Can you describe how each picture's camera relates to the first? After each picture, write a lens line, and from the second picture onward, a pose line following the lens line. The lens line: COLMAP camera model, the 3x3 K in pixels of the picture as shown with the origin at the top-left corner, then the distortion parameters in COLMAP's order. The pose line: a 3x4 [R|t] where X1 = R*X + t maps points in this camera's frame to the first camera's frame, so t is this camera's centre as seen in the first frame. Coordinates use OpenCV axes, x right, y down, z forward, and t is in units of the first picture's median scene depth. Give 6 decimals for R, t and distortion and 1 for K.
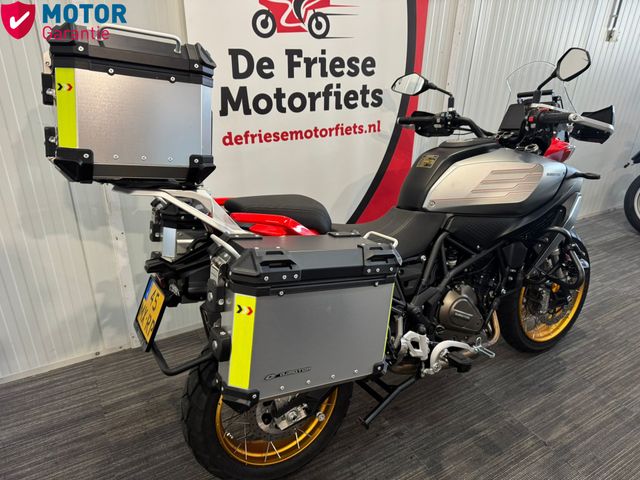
lens RADIAL K [[452.2, 0, 329.0], [0, 452.2, 248.4], [0, 0, 1]] dist [0.051966, -0.079311]
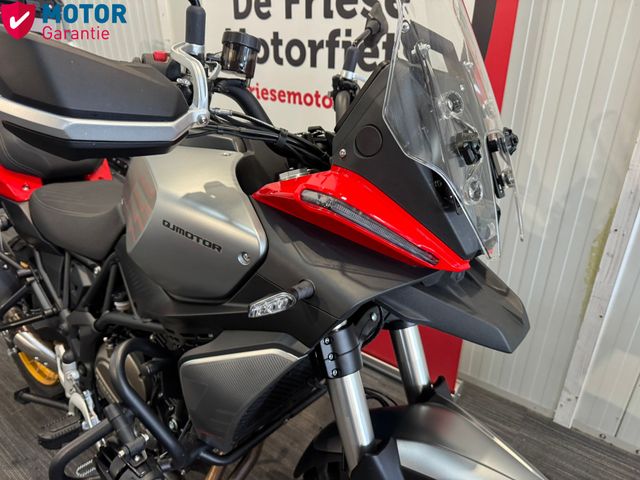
lens RADIAL K [[452.2, 0, 315.5], [0, 452.2, 245.6], [0, 0, 1]] dist [0.051966, -0.079311]
pose [[0.367955, 0.386588, -0.845671, 0.715964], [-0.386484, 0.890778, 0.239048, -0.237568], [0.845718, 0.238879, 0.477176, 0.766923]]
